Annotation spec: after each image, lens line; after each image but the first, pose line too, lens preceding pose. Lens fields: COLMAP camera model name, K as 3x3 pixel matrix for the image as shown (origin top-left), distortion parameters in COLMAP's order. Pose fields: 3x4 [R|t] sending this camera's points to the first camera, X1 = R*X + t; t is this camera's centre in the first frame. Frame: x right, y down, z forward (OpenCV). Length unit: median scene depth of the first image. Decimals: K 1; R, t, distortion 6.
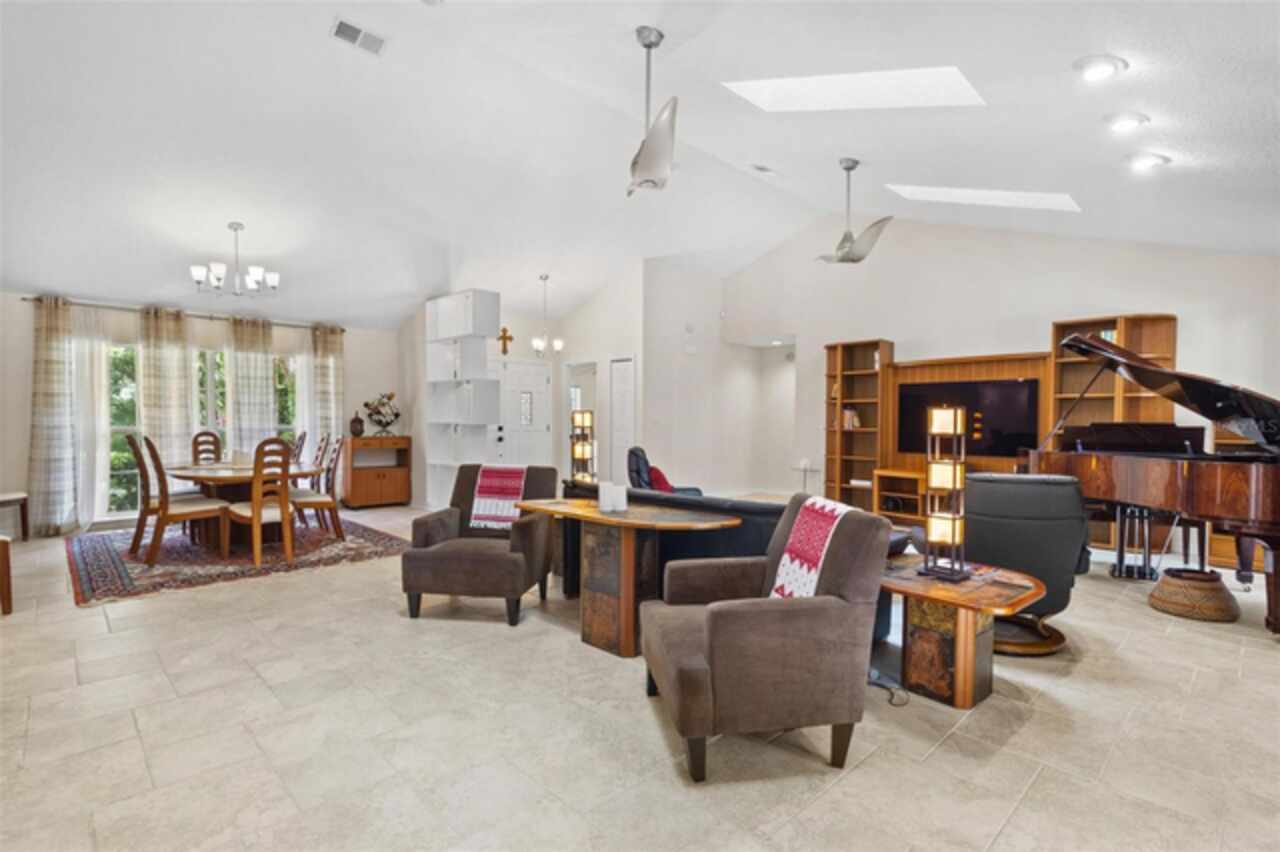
lens RADIAL K [[608.4, 0, 663.5], [0, 608.4, 437.4], [0, 0, 1]] dist [0.000641, 0.000776]
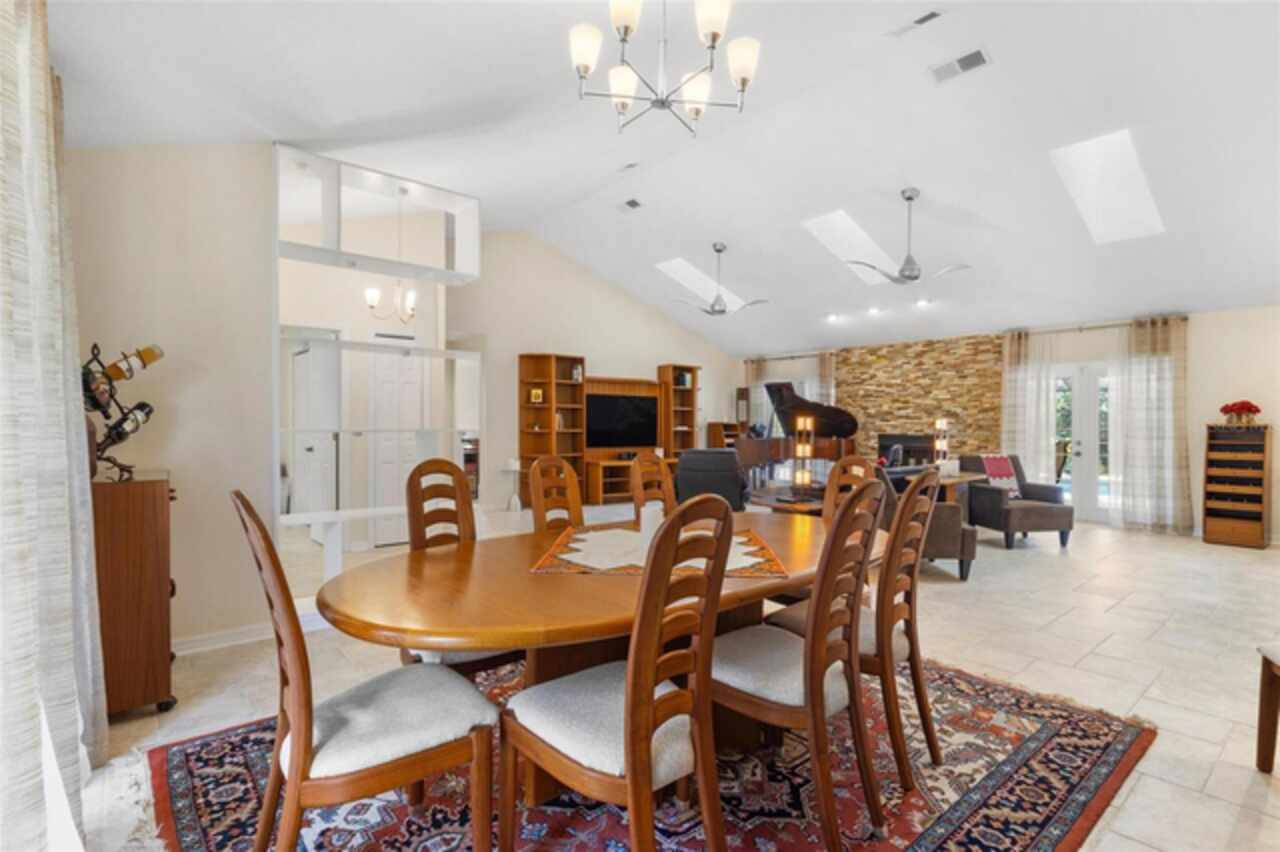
lens RADIAL K [[610.8, 0, 640.5], [0, 610.8, 435.0], [0, 0, 1]] dist [-0.011339, -0.000468]
pose [[0.092394, -0.021311, 0.995494, -1.341396], [0.025333, 0.999498, 0.019045, -0.037049], [-0.995400, 0.023460, 0.092887, 1.207285]]
